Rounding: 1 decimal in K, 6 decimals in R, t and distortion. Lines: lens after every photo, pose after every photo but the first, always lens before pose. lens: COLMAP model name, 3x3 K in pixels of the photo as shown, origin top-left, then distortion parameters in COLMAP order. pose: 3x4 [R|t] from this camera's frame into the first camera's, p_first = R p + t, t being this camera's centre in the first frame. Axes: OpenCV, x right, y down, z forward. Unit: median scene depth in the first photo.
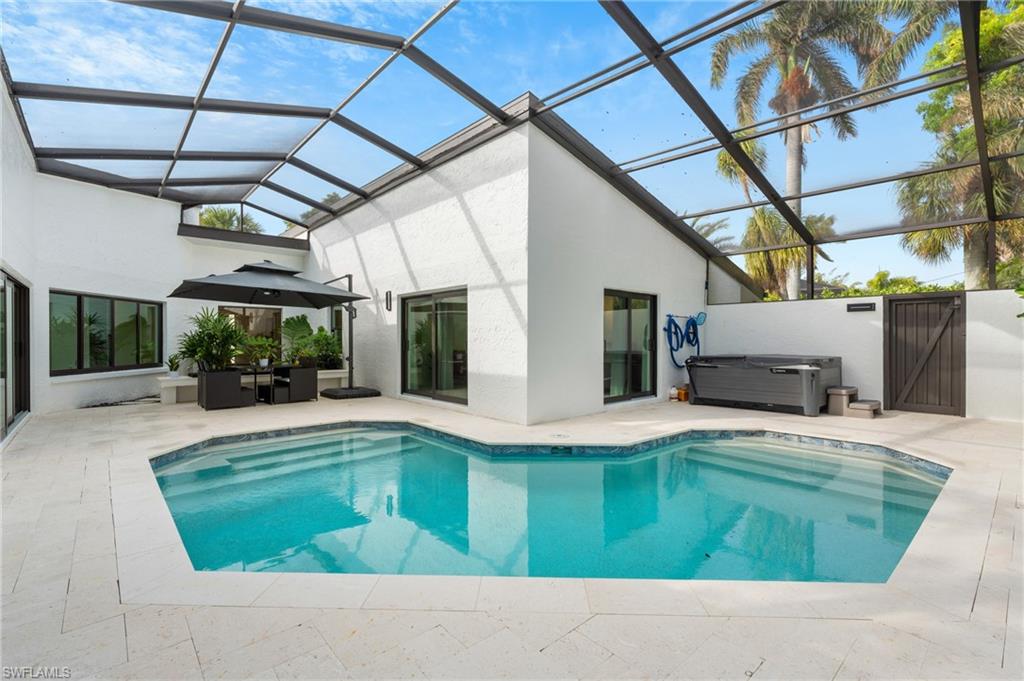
lens RADIAL K [[460.3, 0, 513.2], [0, 460.3, 337.4], [0, 0, 1]] dist [-0.009022, 0.002570]
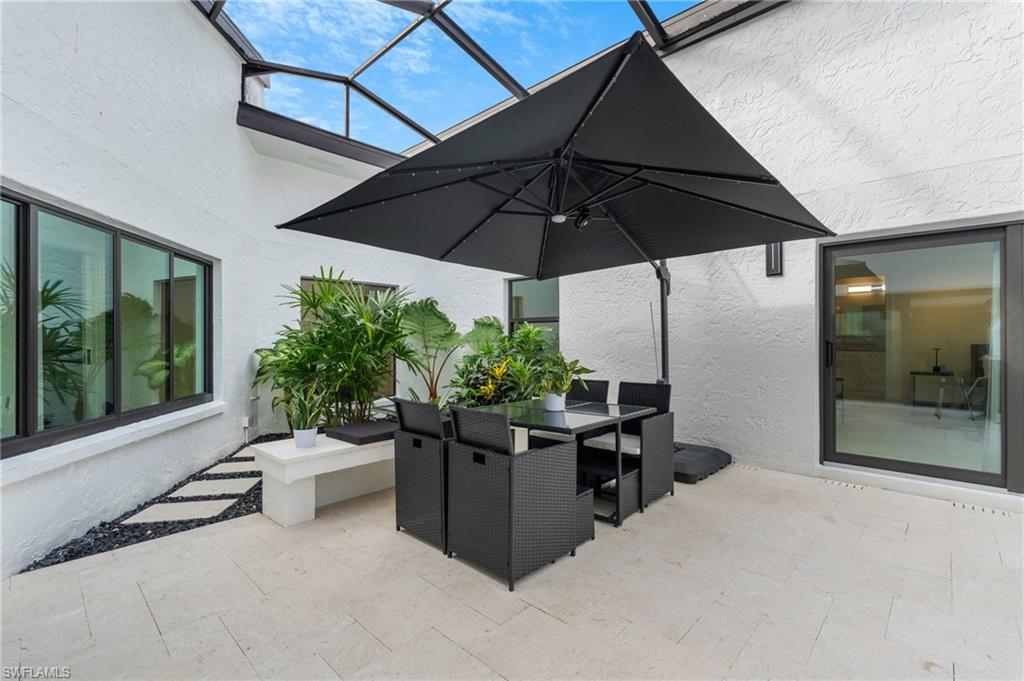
lens RADIAL K [[460.3, 0, 514.7], [0, 460.3, 344.2], [0, 0, 1]] dist [-0.009022, 0.002570]
pose [[0.997154, -0.000724, 0.075384, -0.763506], [0.000200, 0.999976, 0.006947, 0.005274], [-0.075387, -0.006912, 0.997130, 0.797003]]
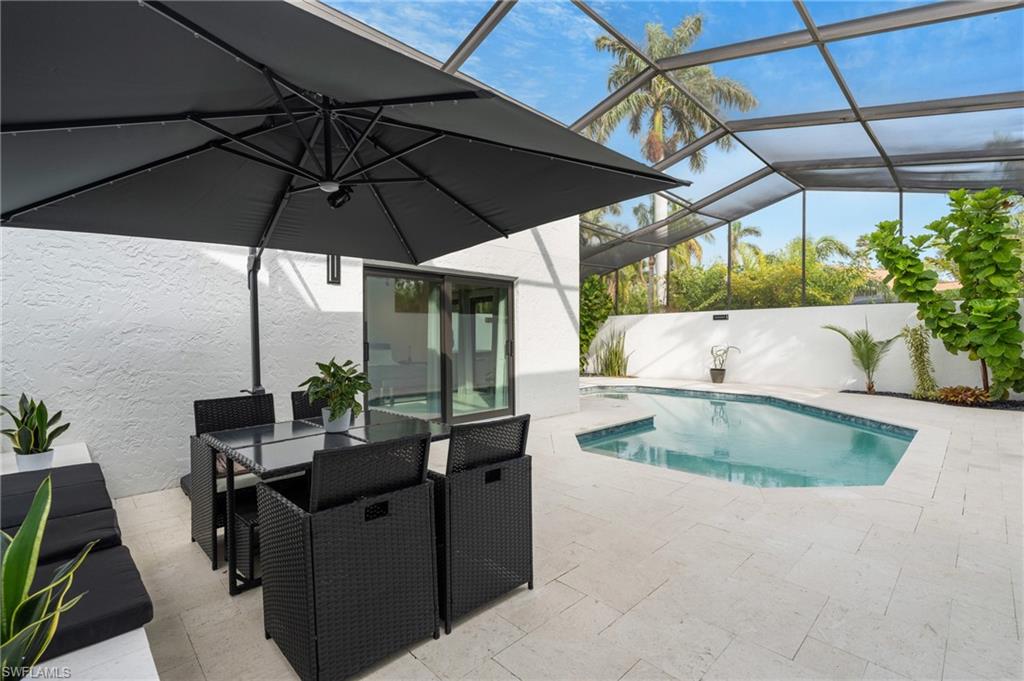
lens RADIAL K [[460.3, 0, 513.4], [0, 460.3, 340.1], [0, 0, 1]] dist [-0.009022, 0.002570]
pose [[-0.042419, -0.003386, 0.999094, -1.075325], [0.012008, 0.999920, 0.003899, 0.003019], [-0.999028, 0.012163, -0.042375, 1.151485]]
